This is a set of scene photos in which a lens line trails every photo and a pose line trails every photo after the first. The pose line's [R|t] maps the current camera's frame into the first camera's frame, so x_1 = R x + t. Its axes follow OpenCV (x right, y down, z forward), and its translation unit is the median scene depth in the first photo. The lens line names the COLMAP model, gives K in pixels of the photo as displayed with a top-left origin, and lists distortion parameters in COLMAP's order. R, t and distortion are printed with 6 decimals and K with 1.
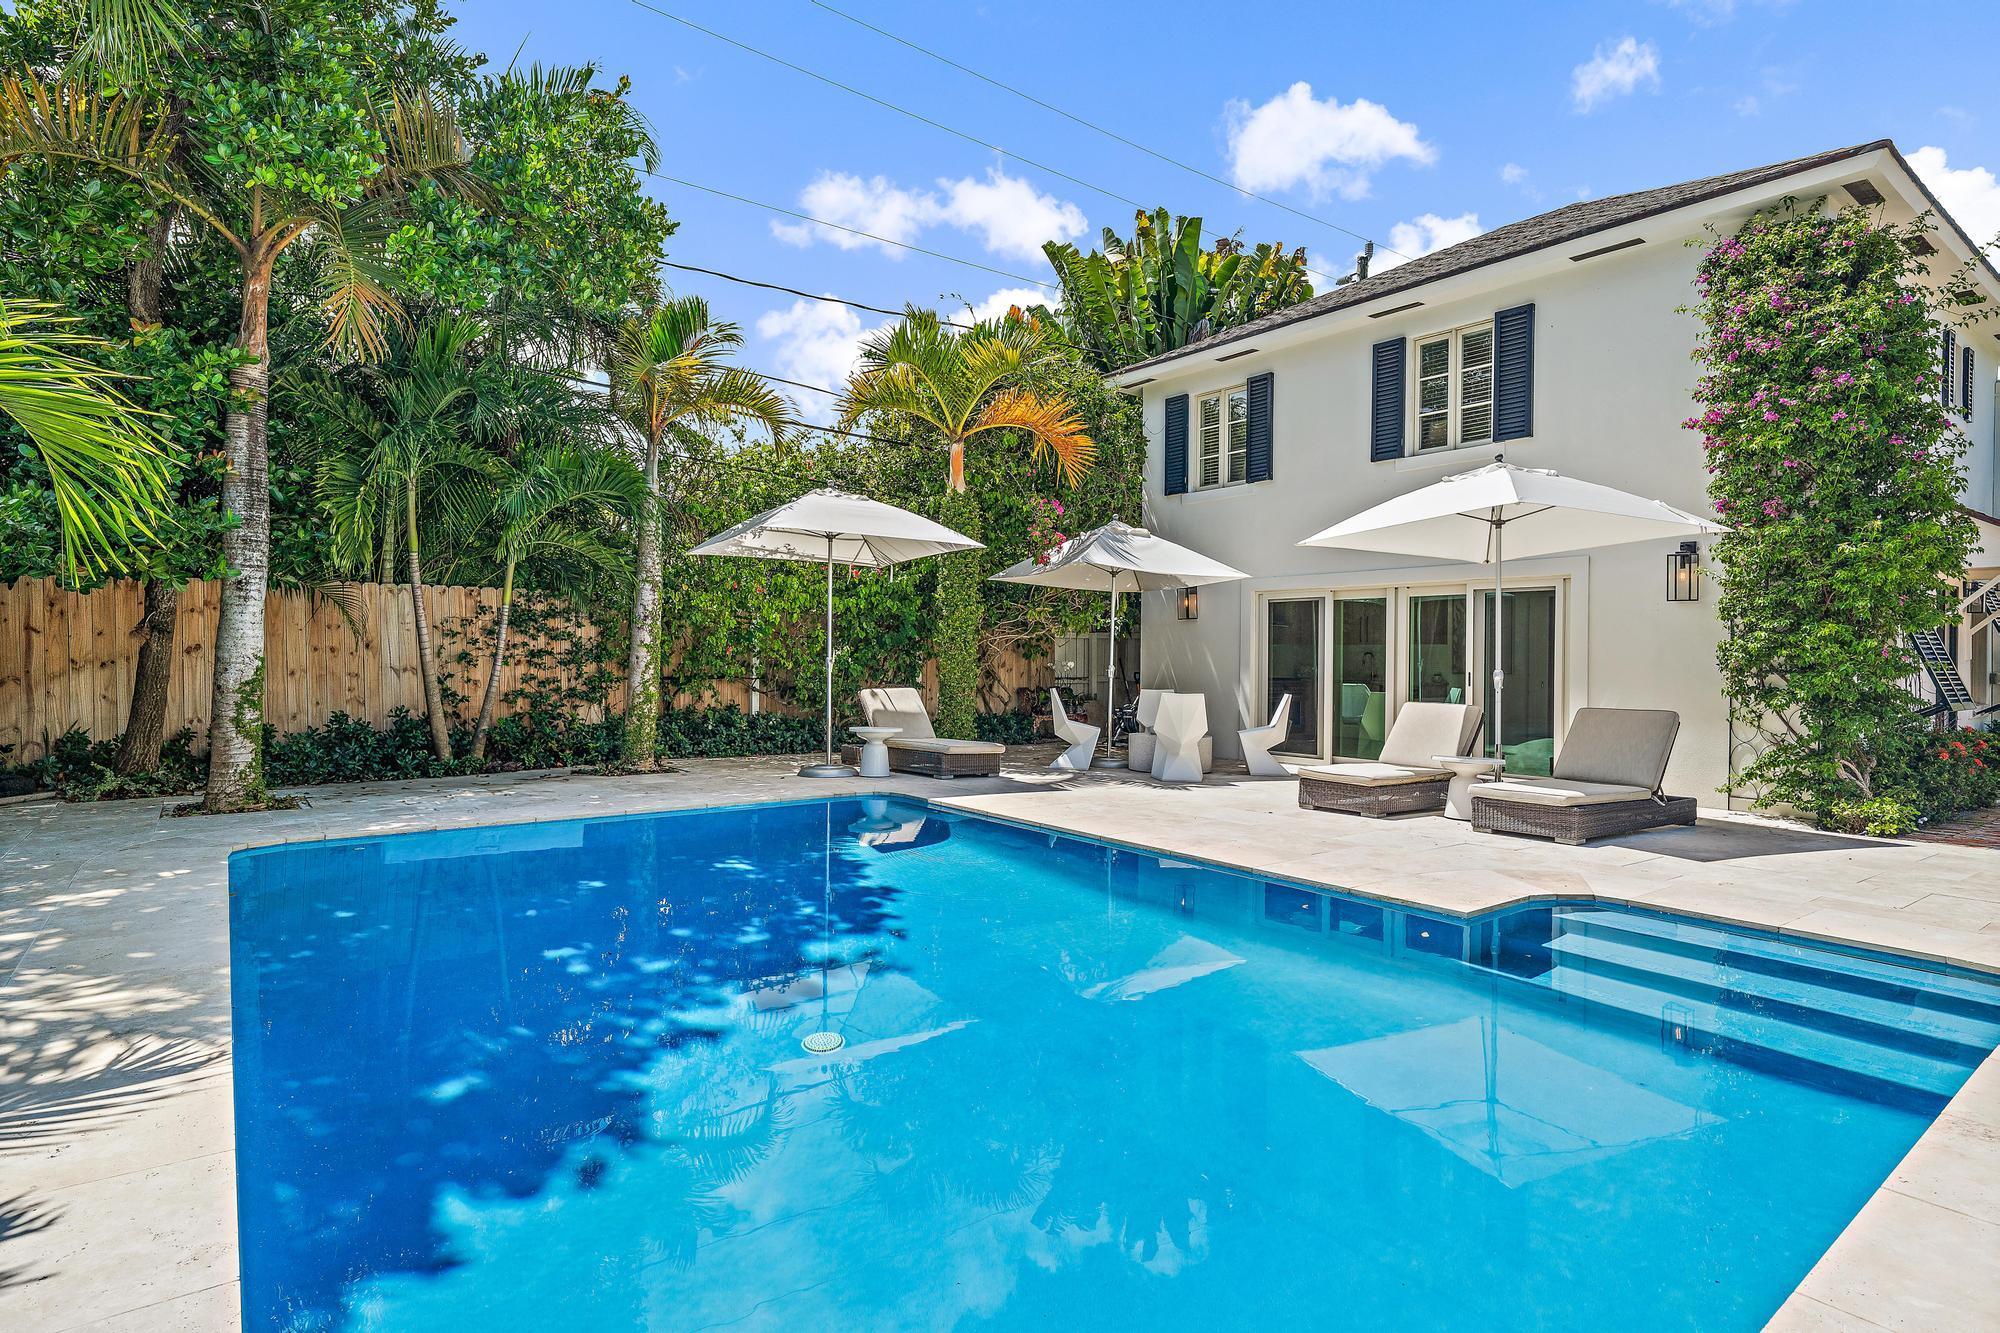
lens RADIAL K [[1018.5, 0, 933.9], [0, 1018.5, 668.1], [0, 0, 1]] dist [-0.002152, -0.000912]
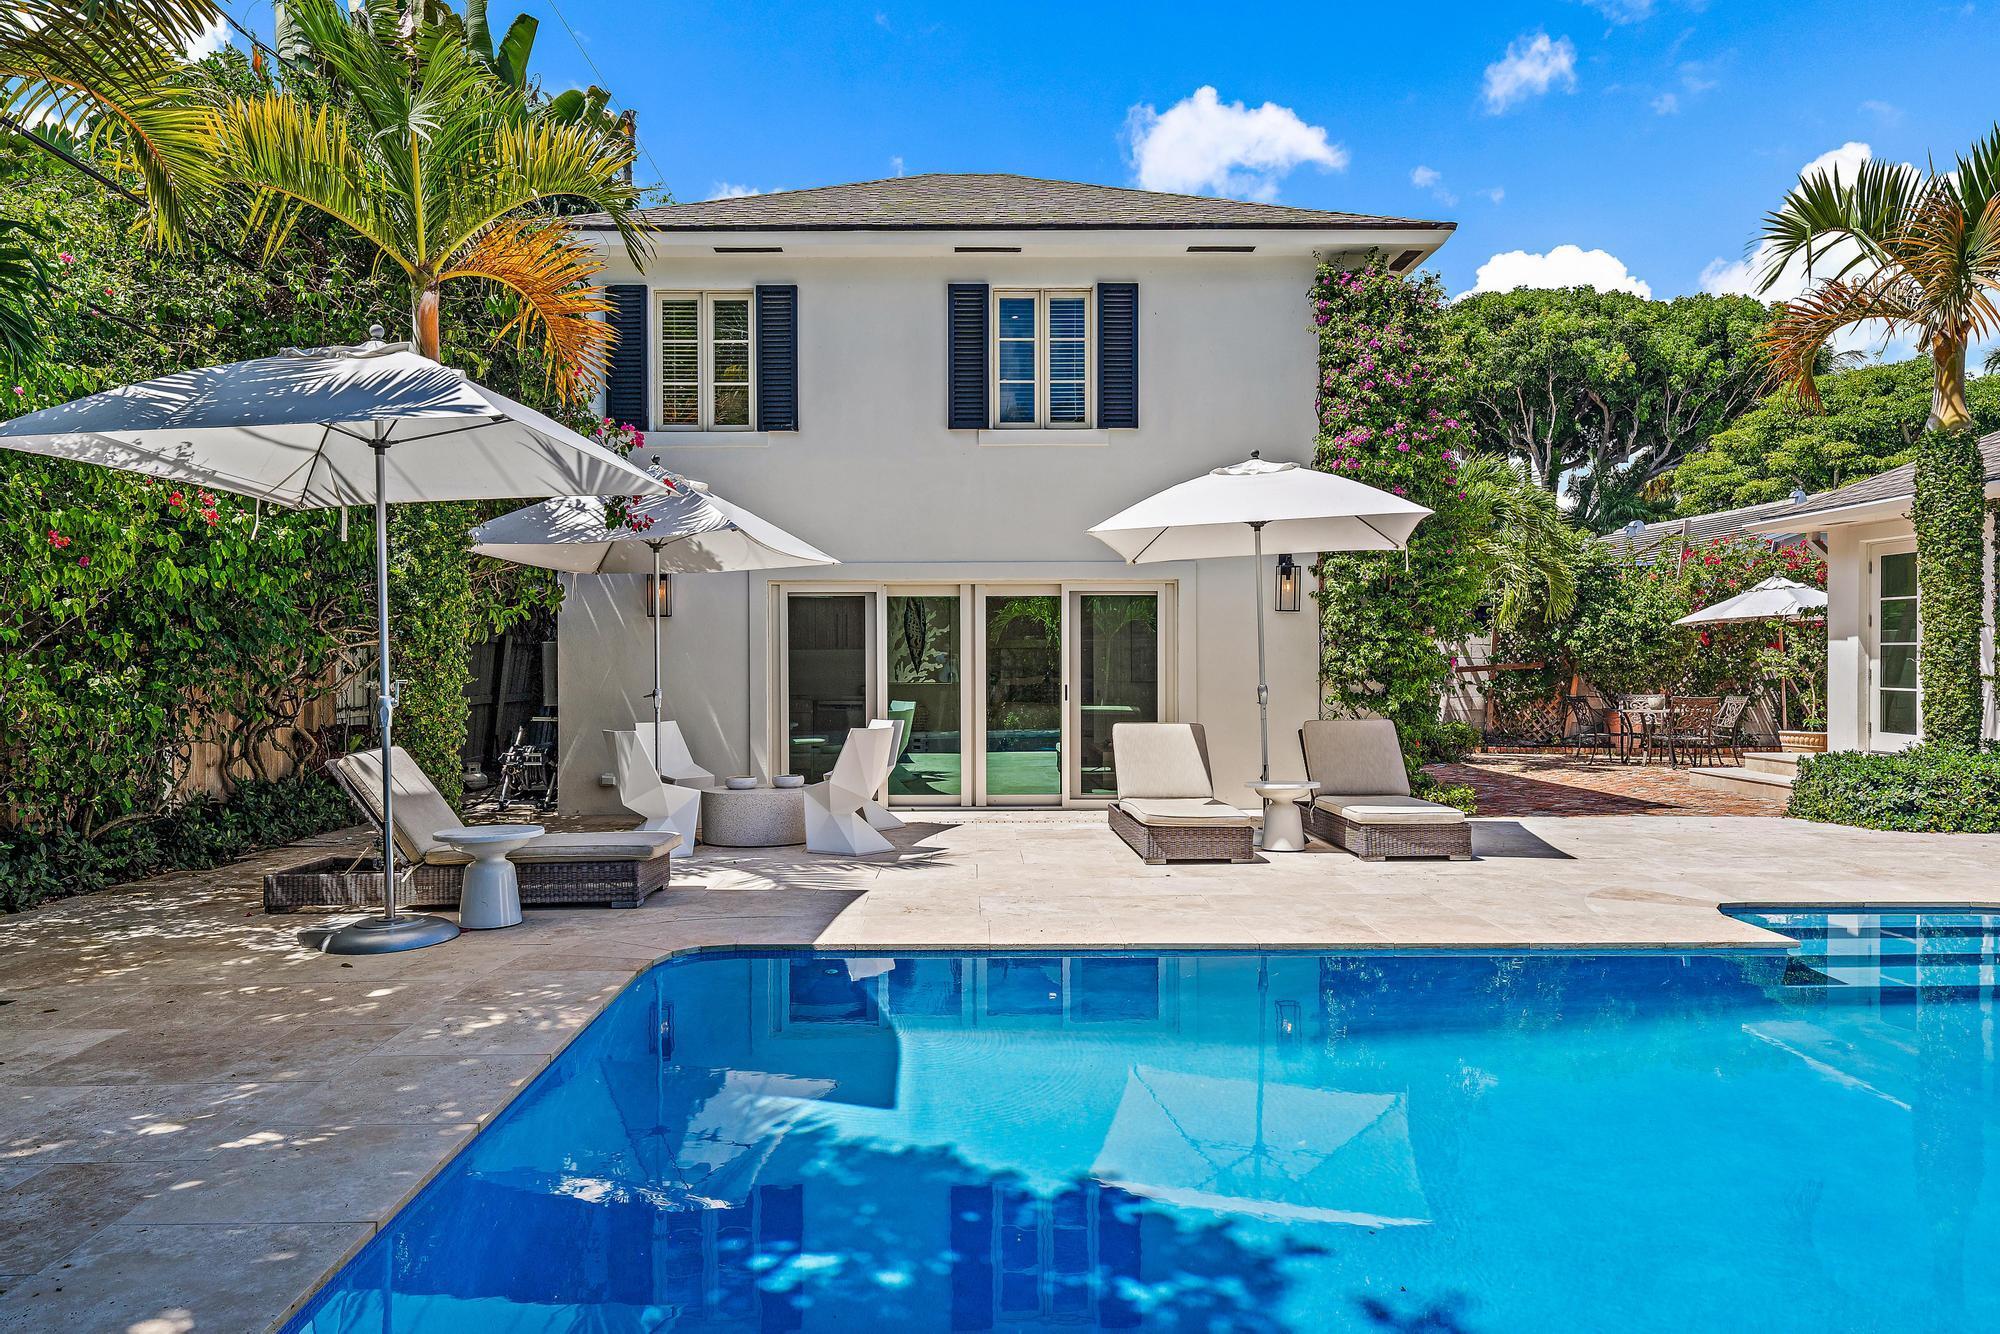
lens RADIAL K [[1203.8, 0, 1000.0], [0, 1203.8, 667.0], [0, 0, 1]] dist [0.001691, 0.000276]
pose [[0.582147, -0.002217, 0.813081, -0.344001], [0.016570, 0.999821, -0.009137, -0.003322], [-0.812915, 0.018792, 0.582079, 0.437824]]
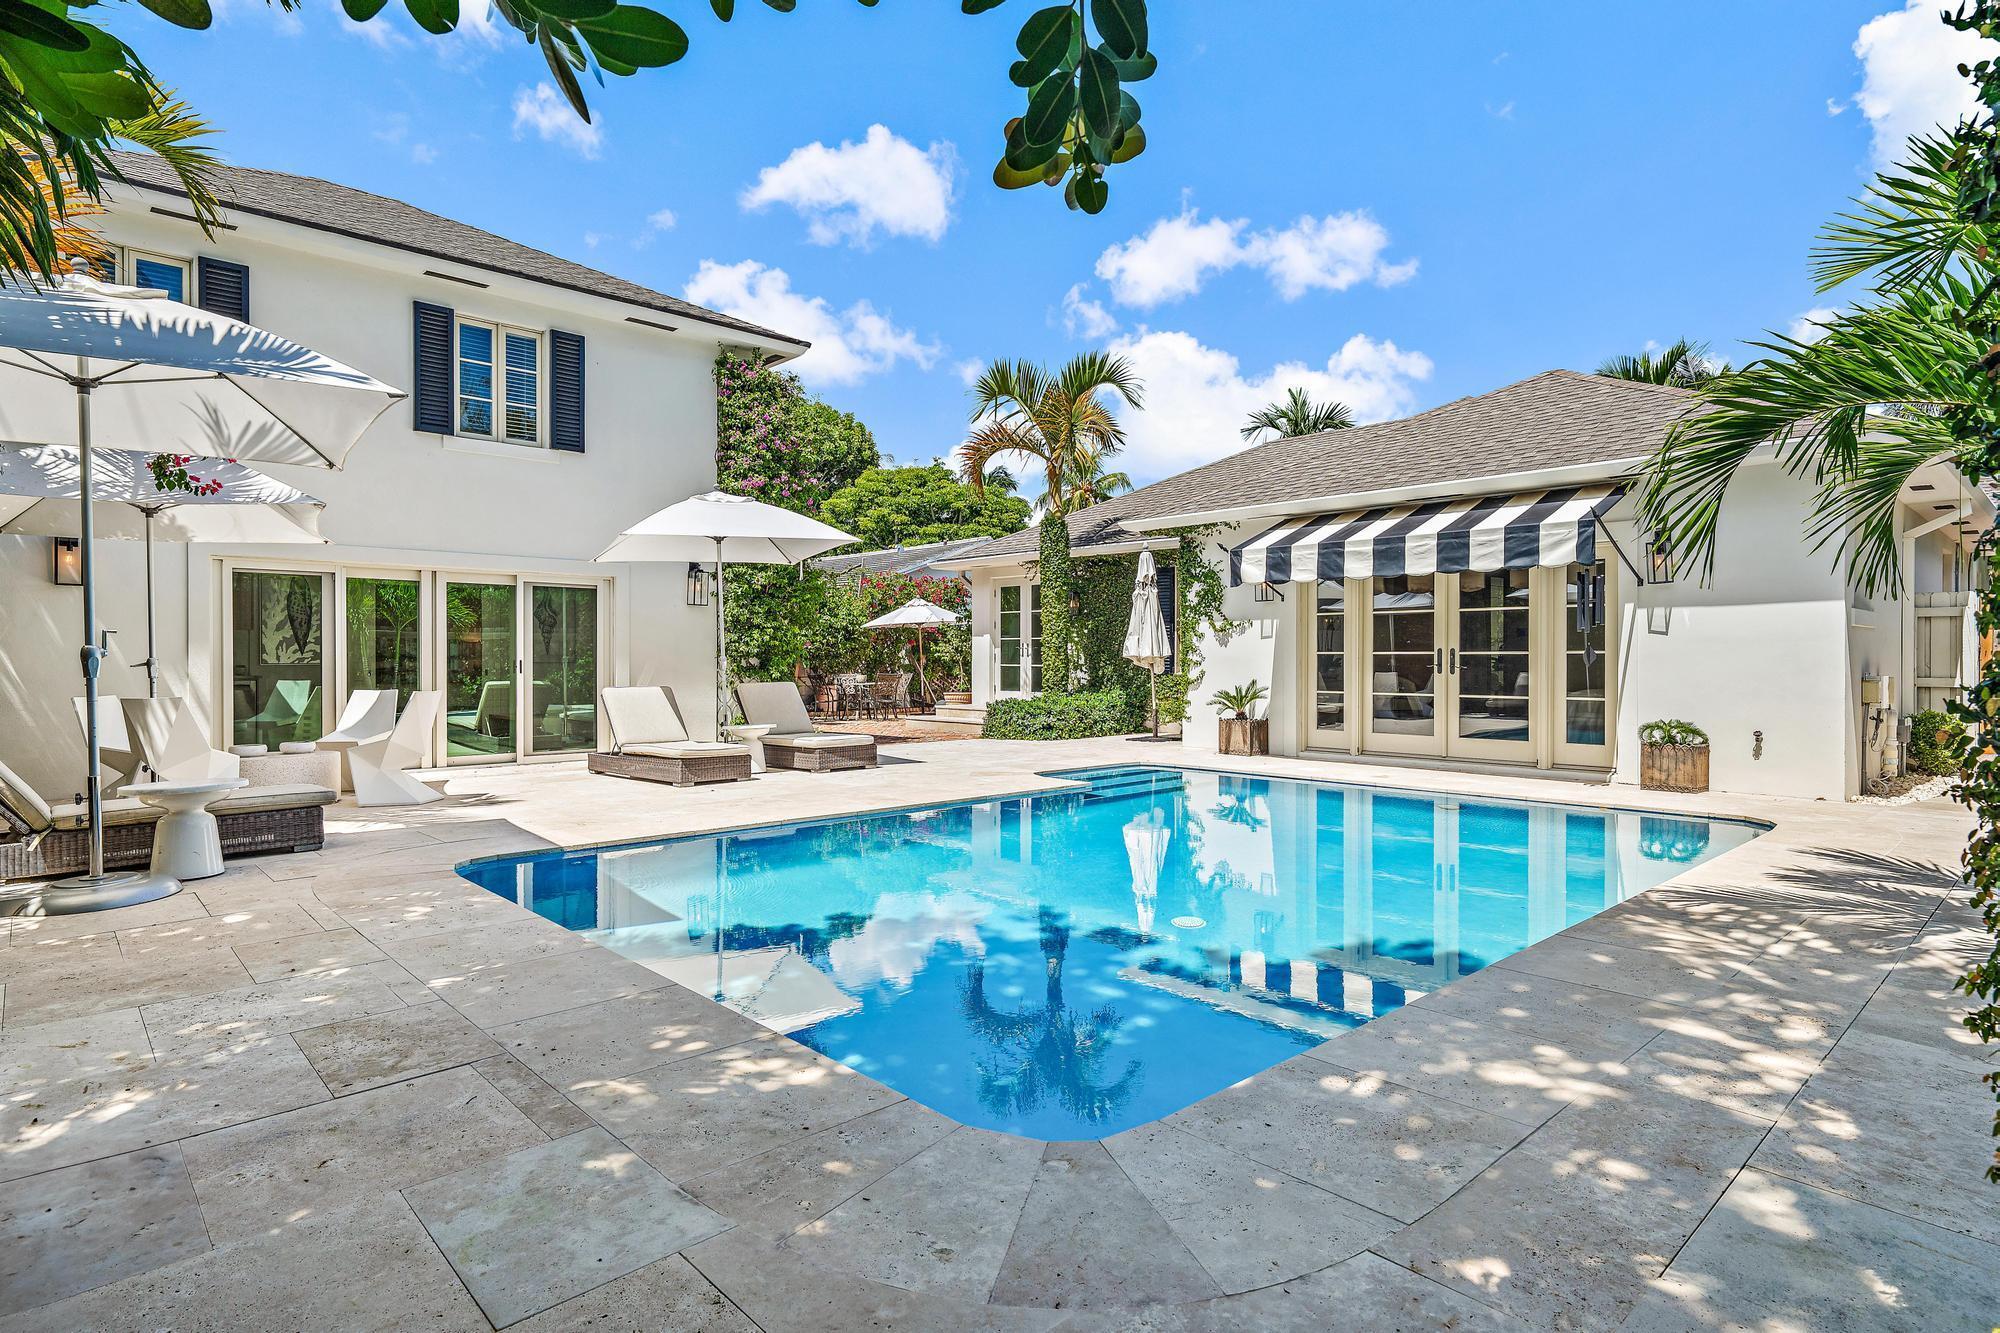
lens RADIAL K [[1018.5, 0, 933.9], [0, 1018.5, 668.1], [0, 0, 1]] dist [-0.002152, -0.000912]
pose [[-0.087385, -0.001430, 0.996174, -0.543020], [0.020323, 0.999788, 0.003218, 0.016734], [-0.995967, 0.020527, -0.087337, 0.662681]]
